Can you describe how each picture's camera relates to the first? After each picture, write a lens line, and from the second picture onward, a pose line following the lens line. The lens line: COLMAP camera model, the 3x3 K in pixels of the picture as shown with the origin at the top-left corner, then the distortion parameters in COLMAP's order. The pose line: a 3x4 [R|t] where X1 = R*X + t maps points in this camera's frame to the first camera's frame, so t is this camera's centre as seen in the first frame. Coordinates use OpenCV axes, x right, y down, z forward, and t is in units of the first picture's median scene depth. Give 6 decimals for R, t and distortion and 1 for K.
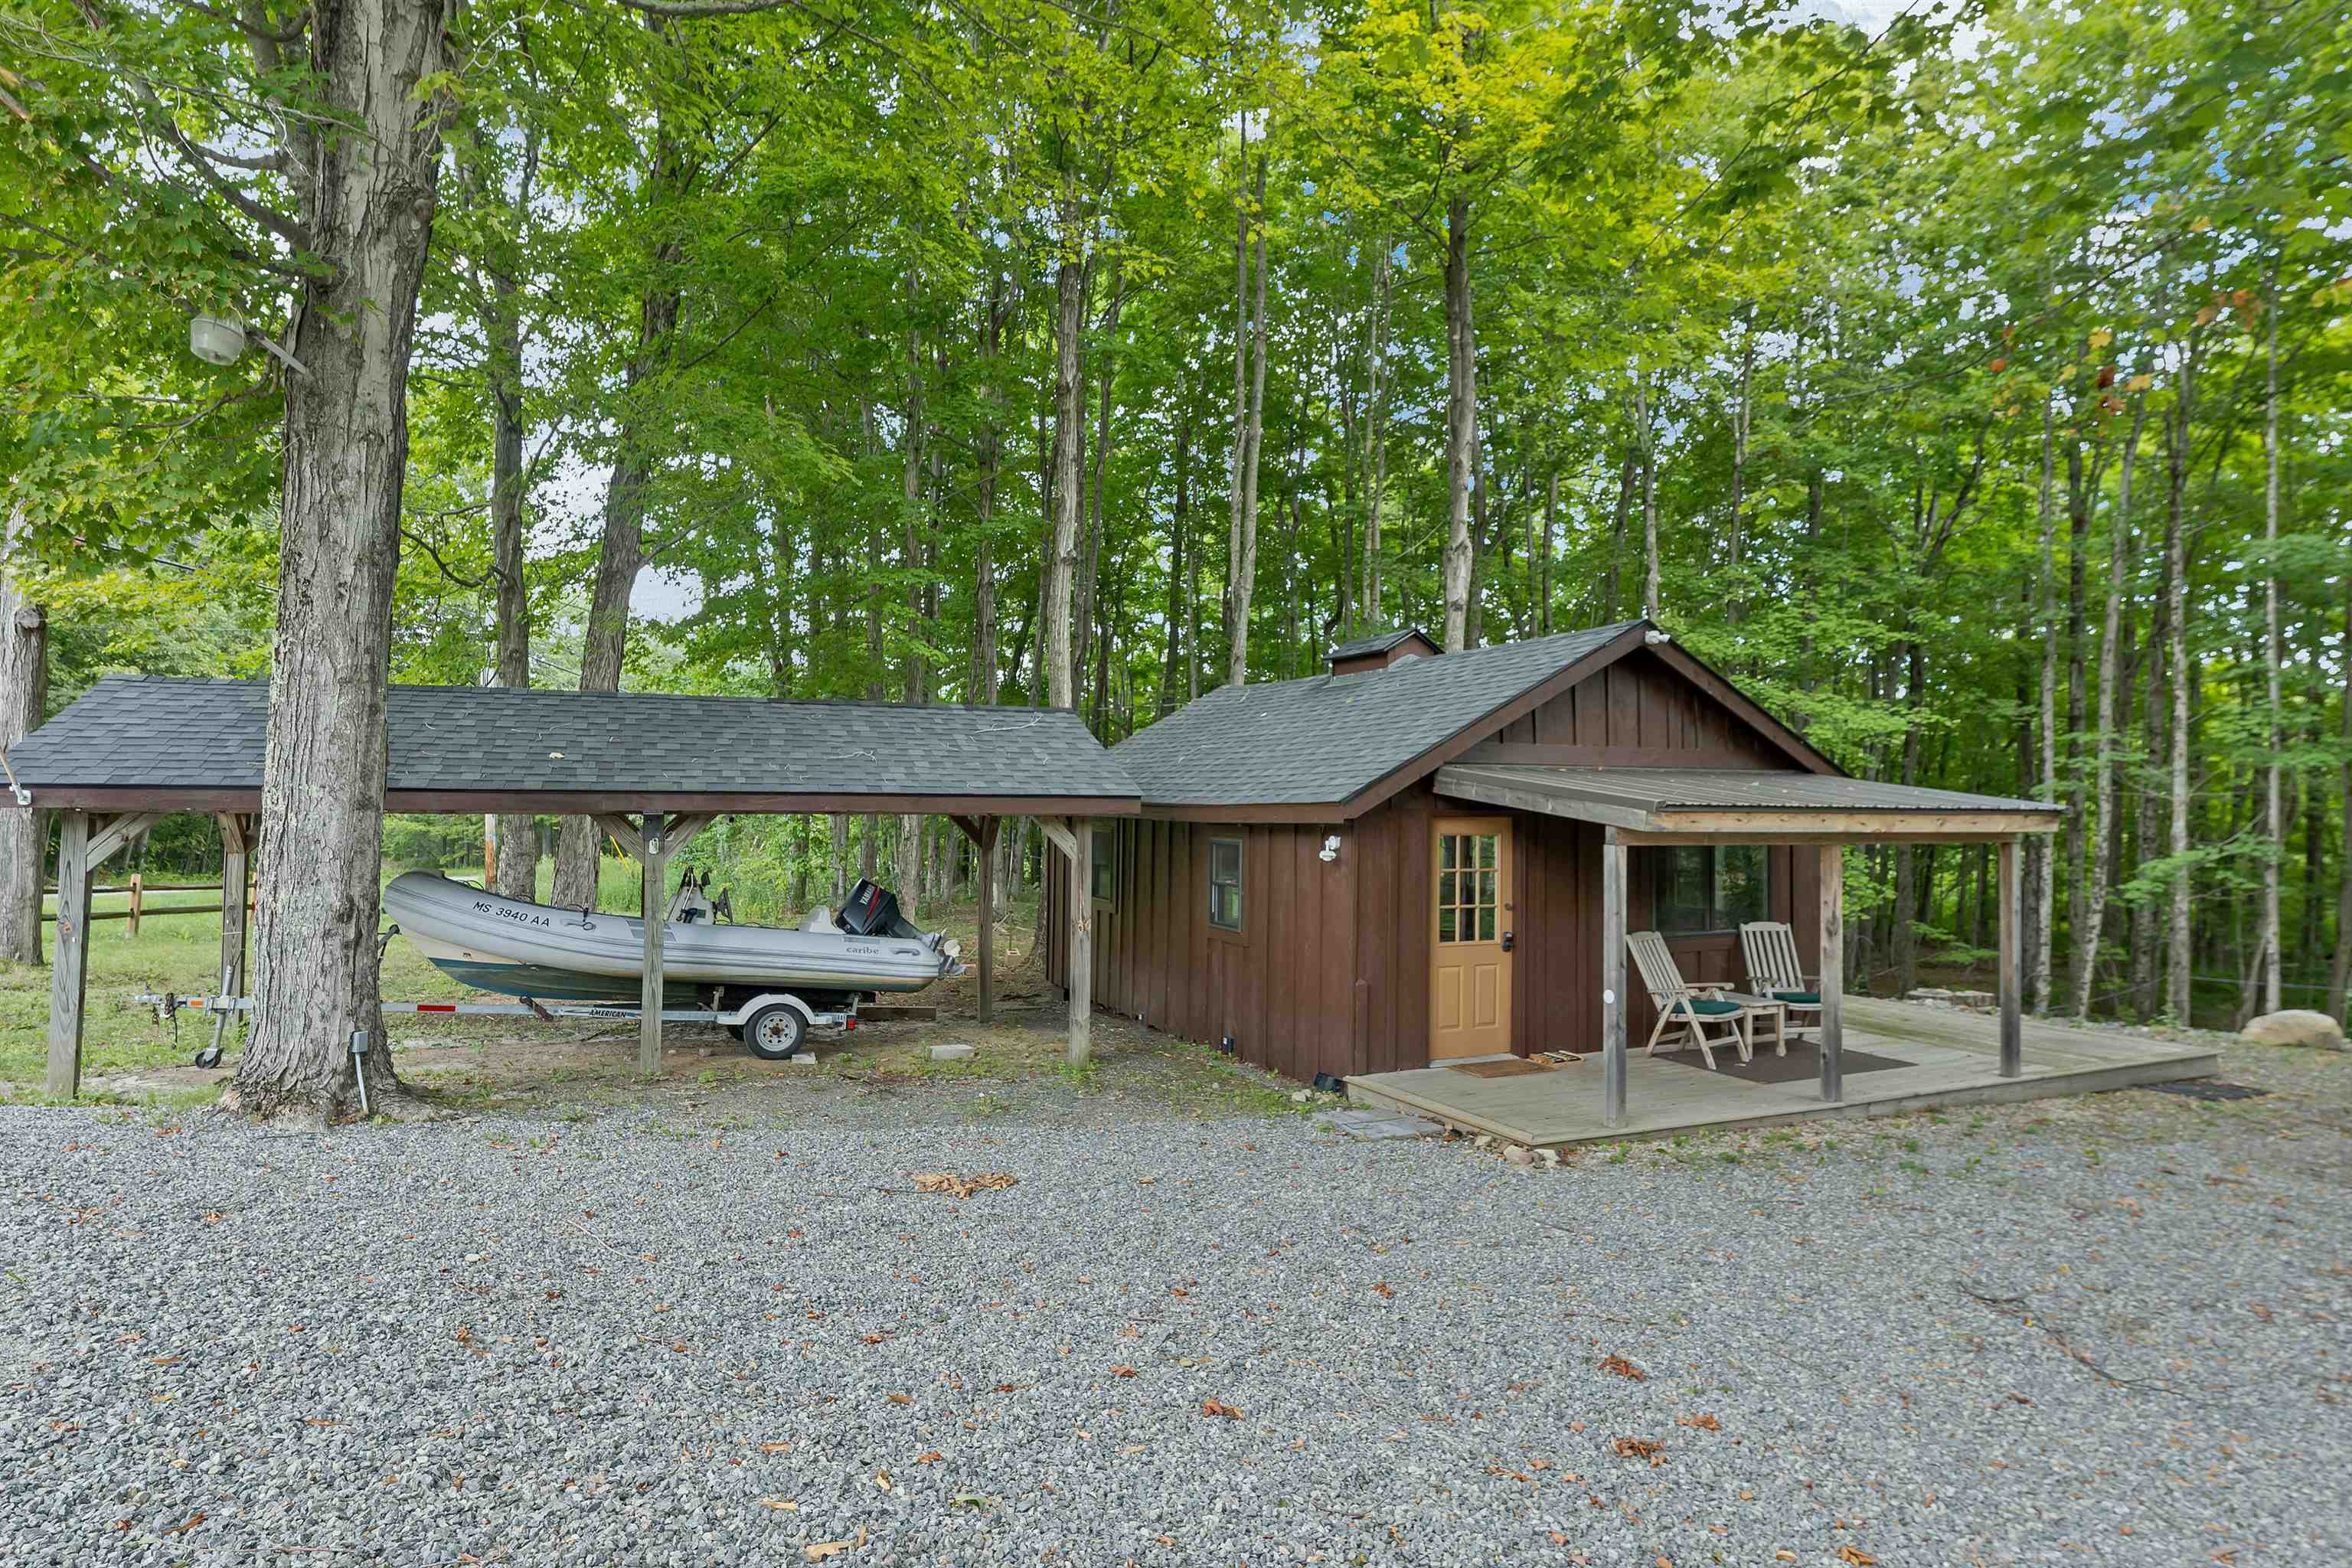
lens RADIAL K [[1223.9, 0, 1171.4], [0, 1223.9, 783.1], [0, 0, 1]] dist [0.007251, 0.000478]
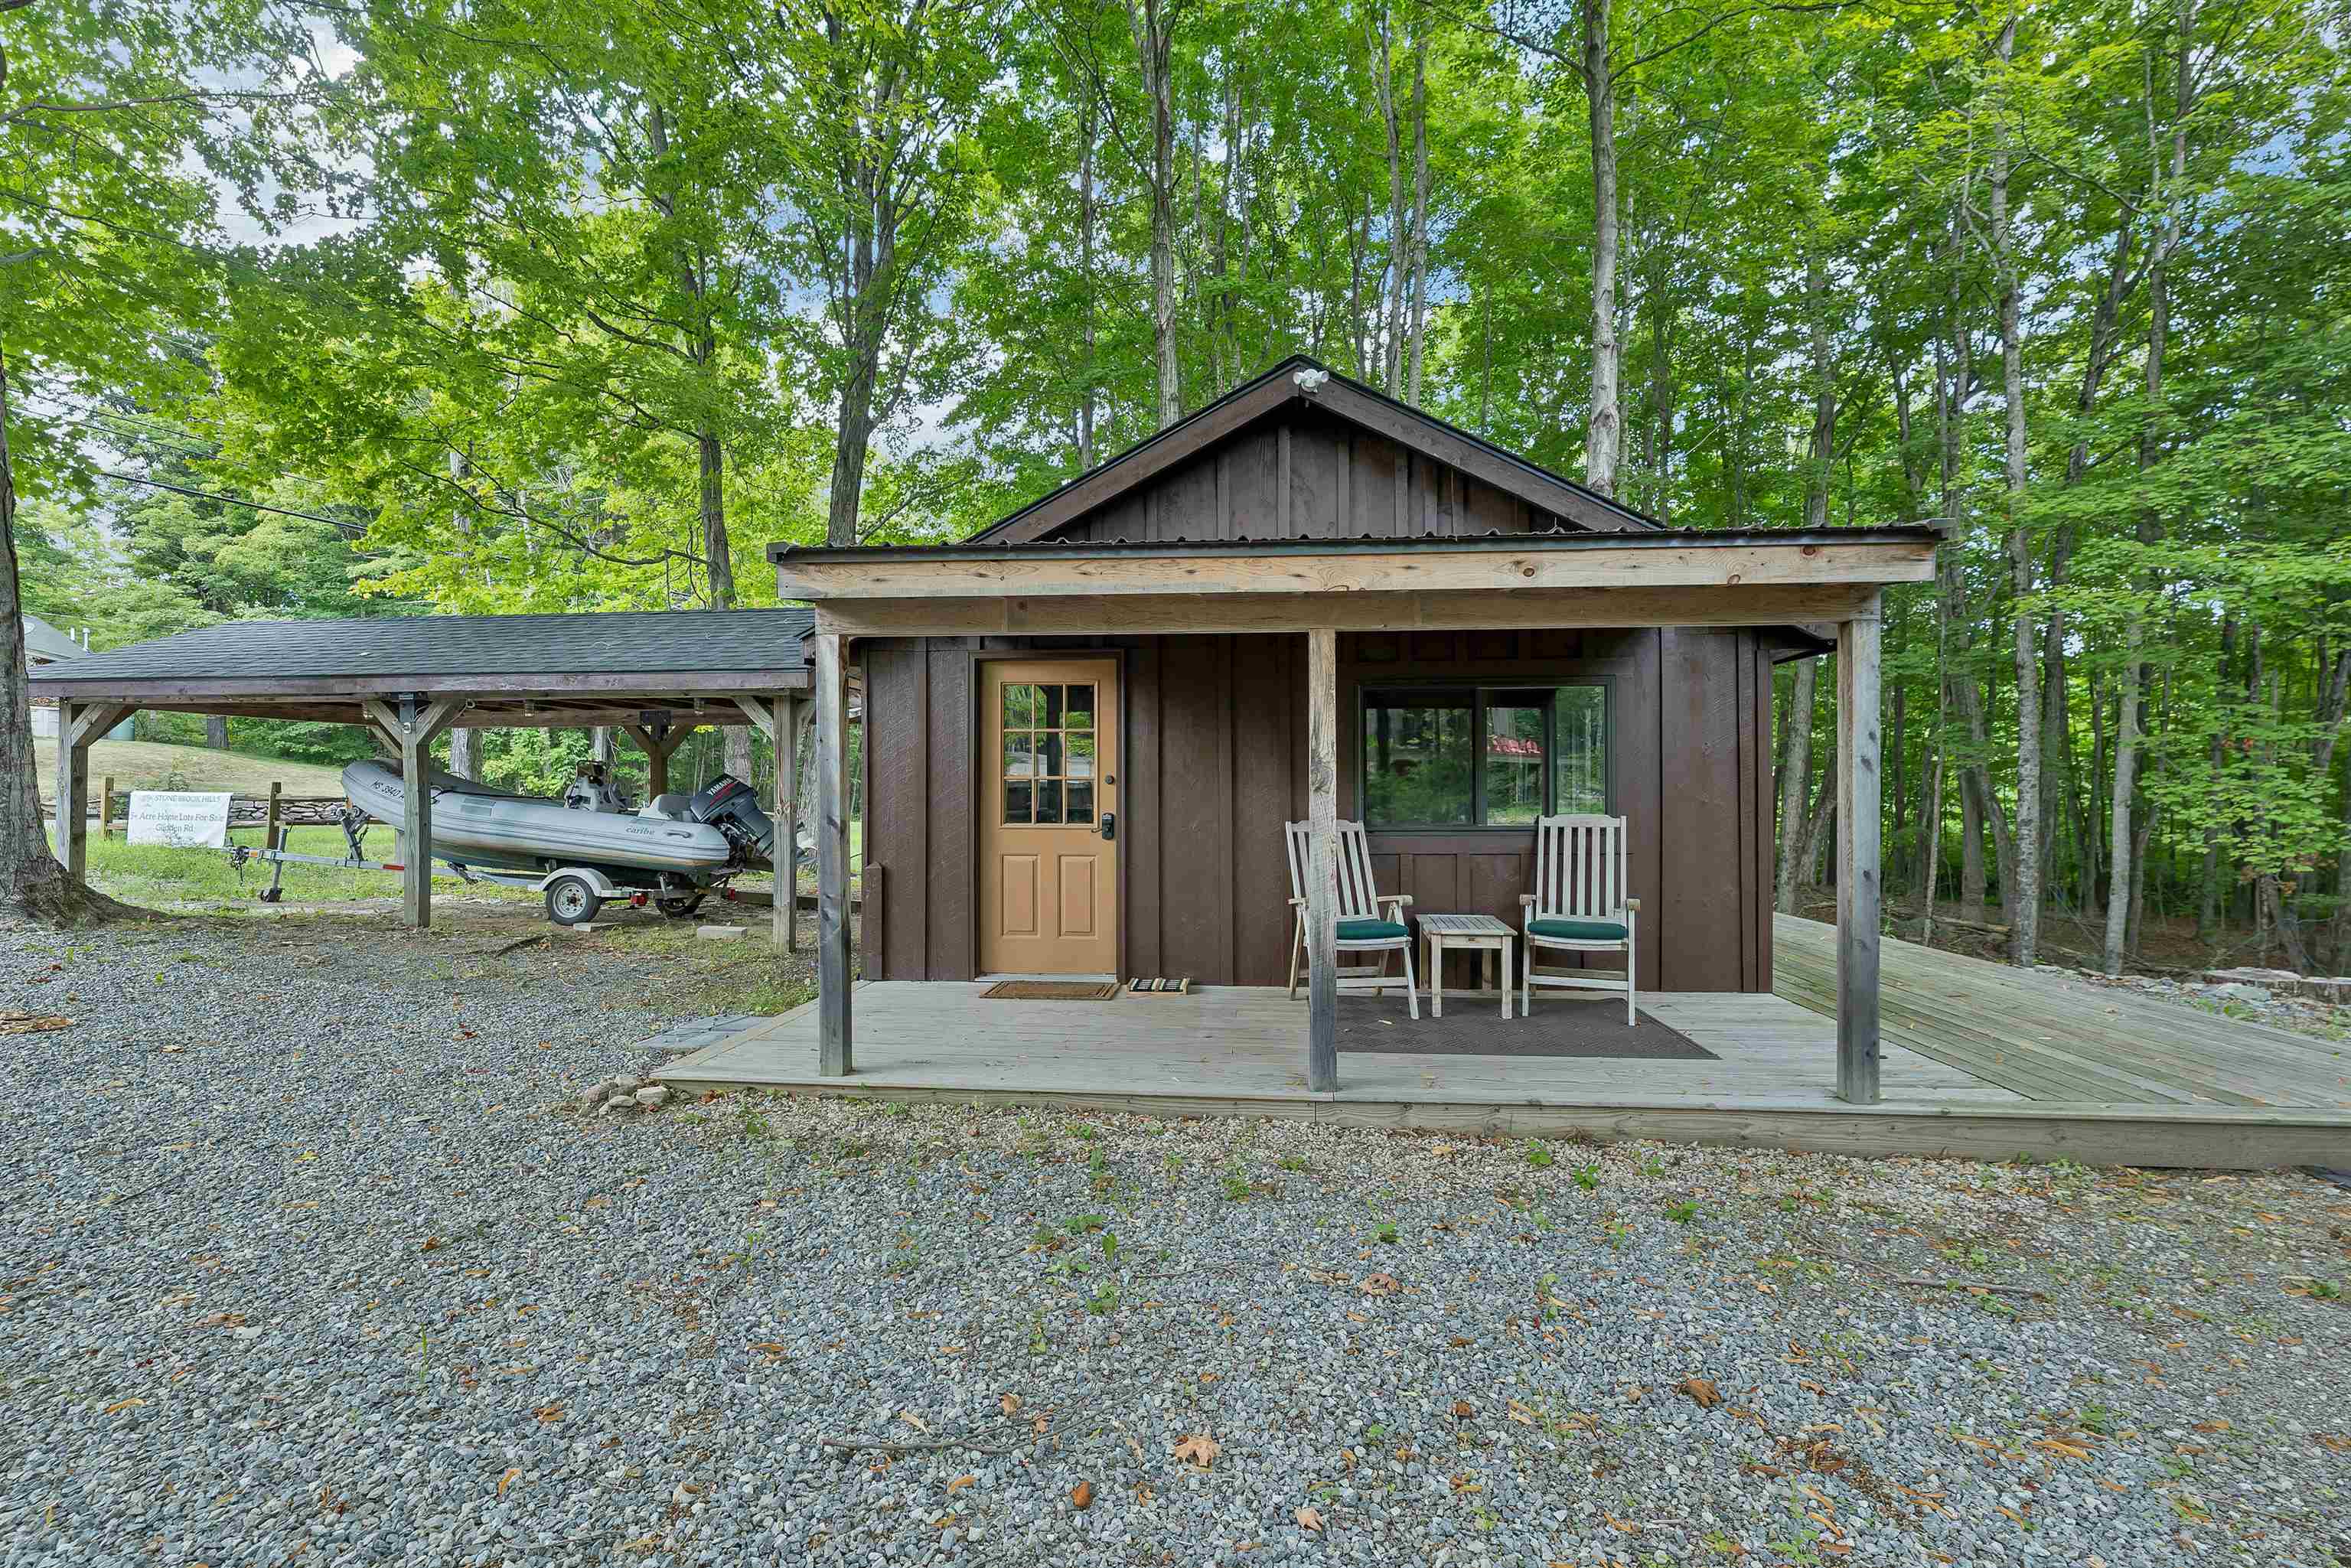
lens RADIAL K [[976.9, 0, 1176.5], [0, 976.9, 789.8], [0, 0, 1]] dist [-0.001360, 0.002895]
pose [[0.879451, -0.005127, -0.475961, 0.587485], [0.015553, 0.999718, 0.017968, 0.096237], [0.475735, -0.023204, 0.879283, 0.492187]]
